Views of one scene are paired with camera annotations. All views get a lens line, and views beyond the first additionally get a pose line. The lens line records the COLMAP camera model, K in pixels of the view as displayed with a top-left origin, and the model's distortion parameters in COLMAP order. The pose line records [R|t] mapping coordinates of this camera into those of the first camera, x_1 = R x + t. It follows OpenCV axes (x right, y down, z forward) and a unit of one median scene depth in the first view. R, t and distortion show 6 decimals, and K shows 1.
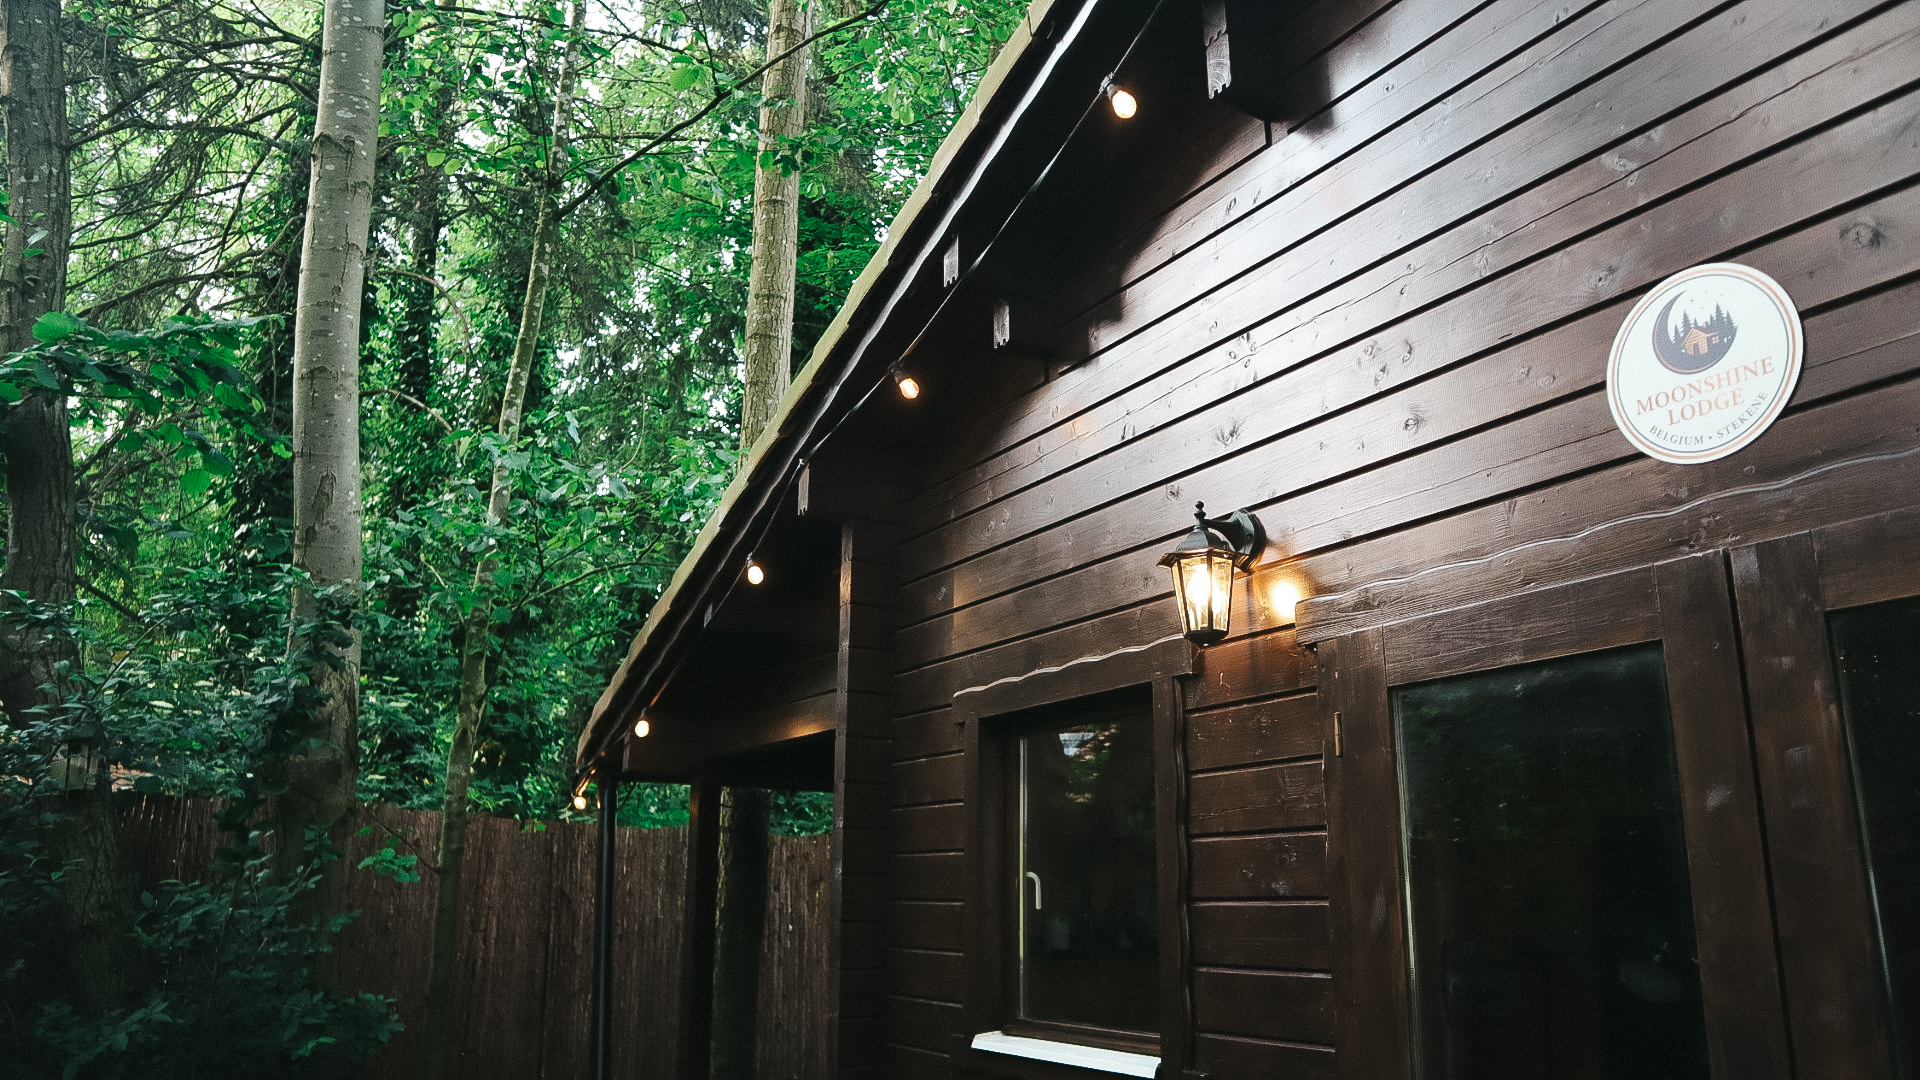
lens RADIAL K [[1375.2, 0, 960.0], [0, 1375.2, 540.0], [0, 0, 1]] dist [-0.003691, -0.000985]
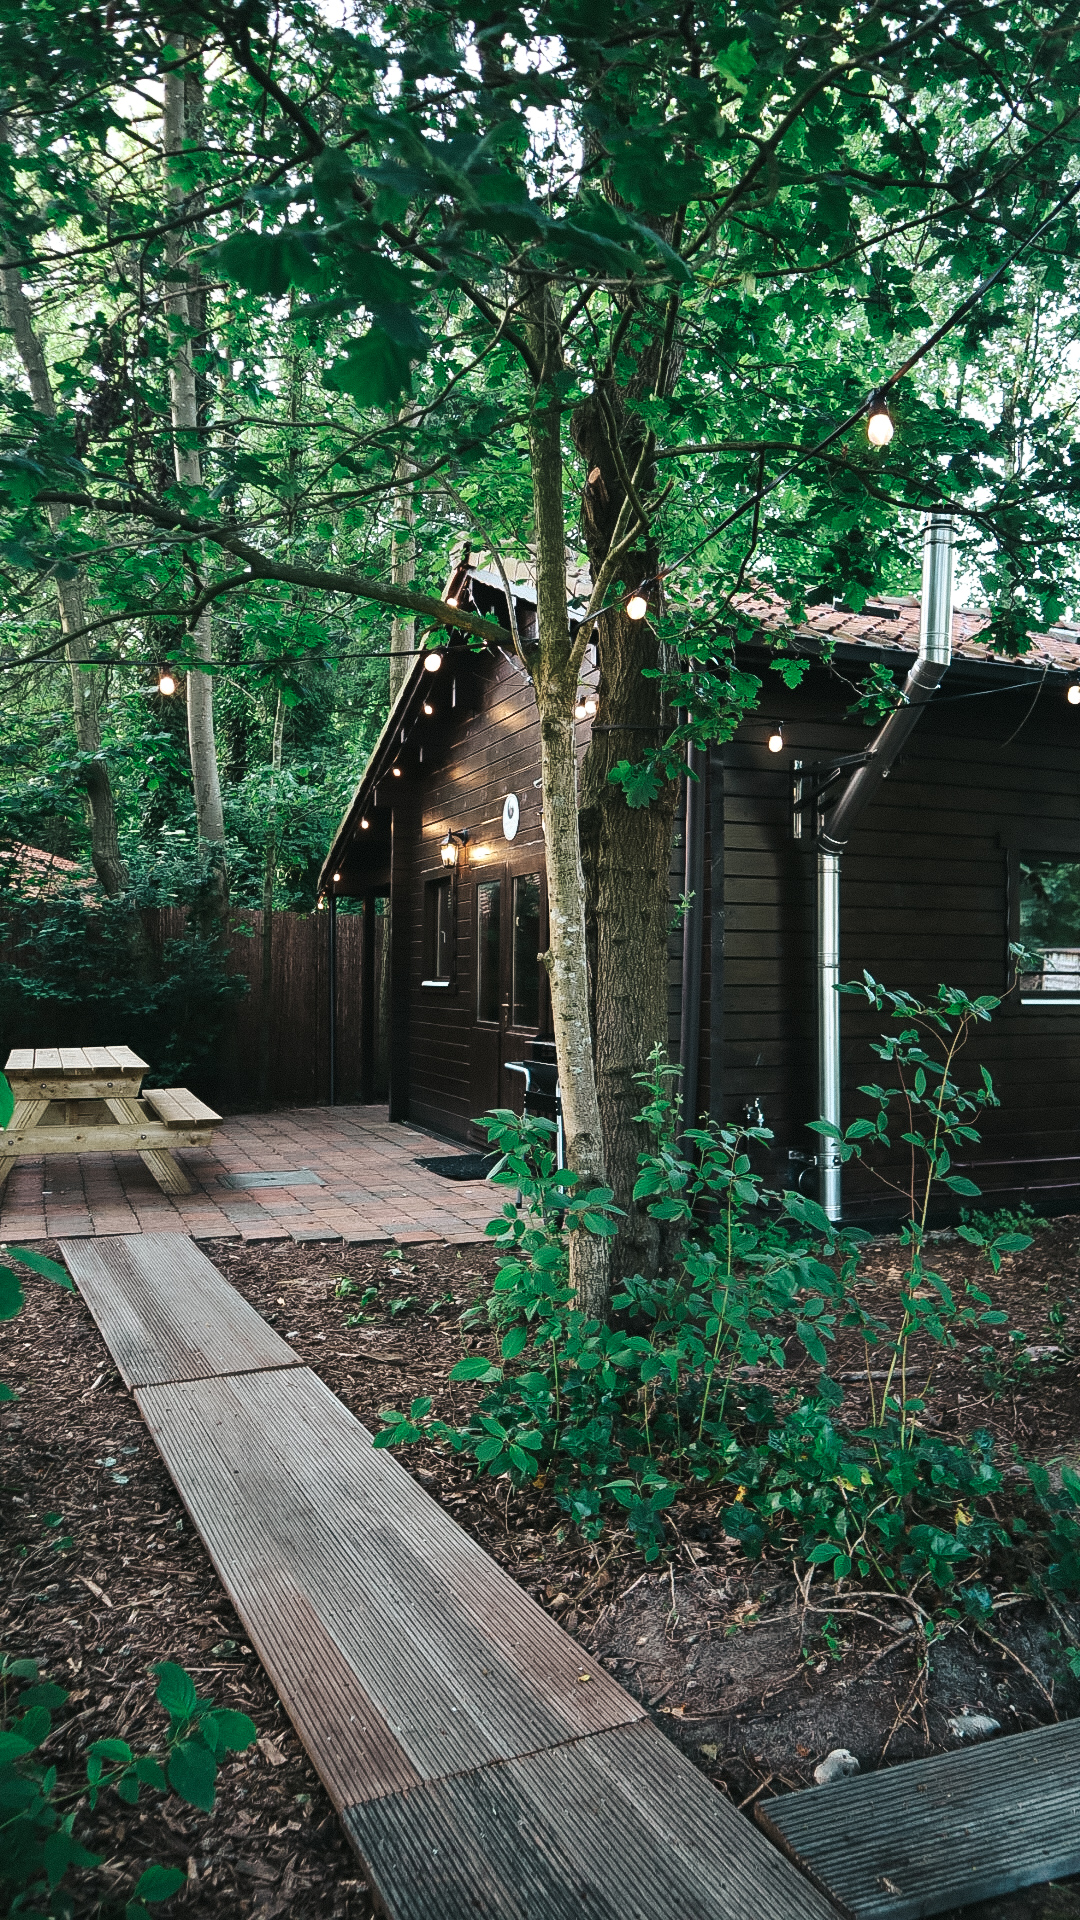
lens RADIAL K [[1375.2, 0, 540.0], [0, 1375.2, 960.0], [0, 0, 1]] dist [-0.003691, -0.000985]
pose [[0.985699, -0.001532, -0.168508, 0.543074], [0.041777, 0.970965, 0.235544, -0.284477], [0.163255, -0.239216, 0.957144, -1.332398]]
